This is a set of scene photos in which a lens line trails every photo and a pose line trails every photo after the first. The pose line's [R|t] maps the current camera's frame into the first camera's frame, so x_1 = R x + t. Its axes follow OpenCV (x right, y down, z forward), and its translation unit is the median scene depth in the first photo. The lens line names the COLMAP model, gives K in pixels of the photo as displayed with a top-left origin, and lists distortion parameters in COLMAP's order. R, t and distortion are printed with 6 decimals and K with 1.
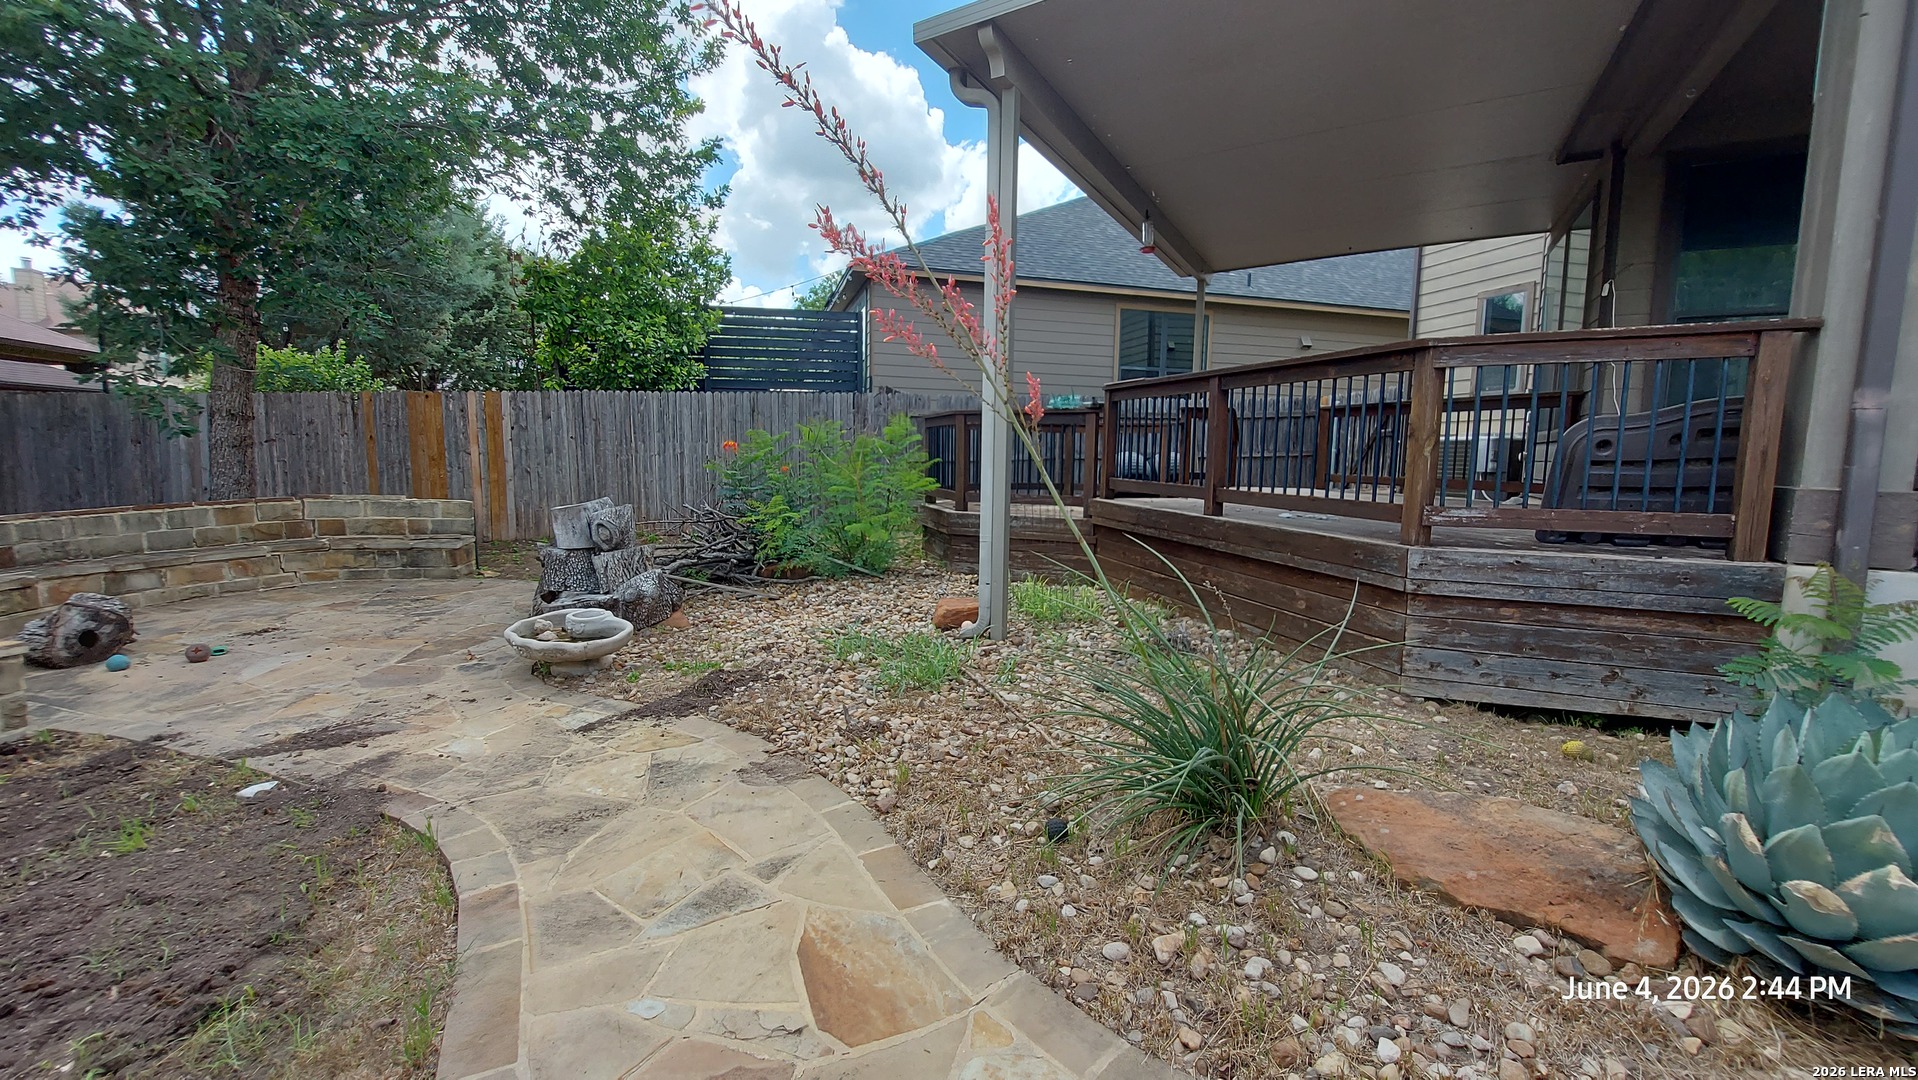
lens RADIAL K [[763.3, 0, 960.8], [0, 763.3, 530.7], [0, 0, 1]] dist [-0.013368, -0.000106]
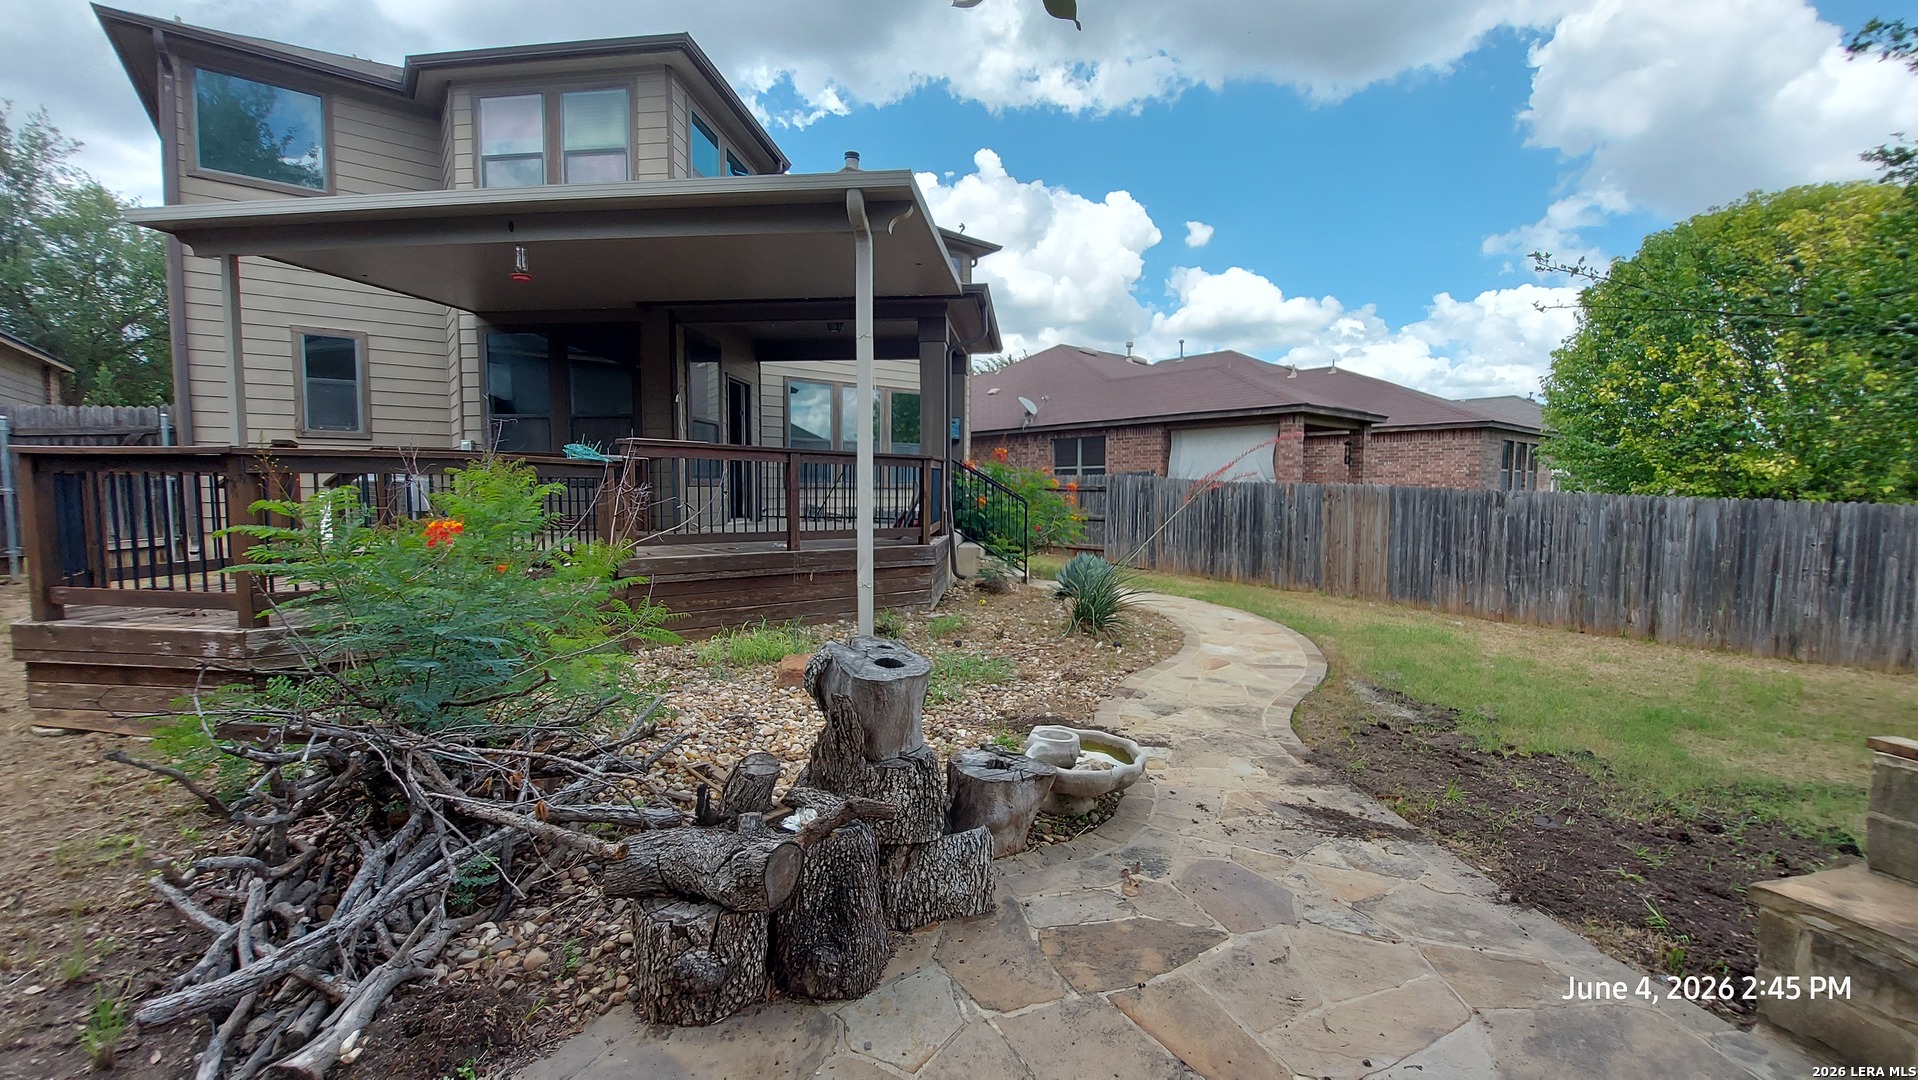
lens RADIAL K [[763.3, 0, 965.4], [0, 763.3, 545.3], [0, 0, 1]] dist [-0.013368, -0.000106]
pose [[-0.402901, -0.082512, 0.911516, -0.754231], [0.080734, 0.988842, 0.125197, -0.125357], [-0.911676, 0.124032, -0.391744, 0.889074]]
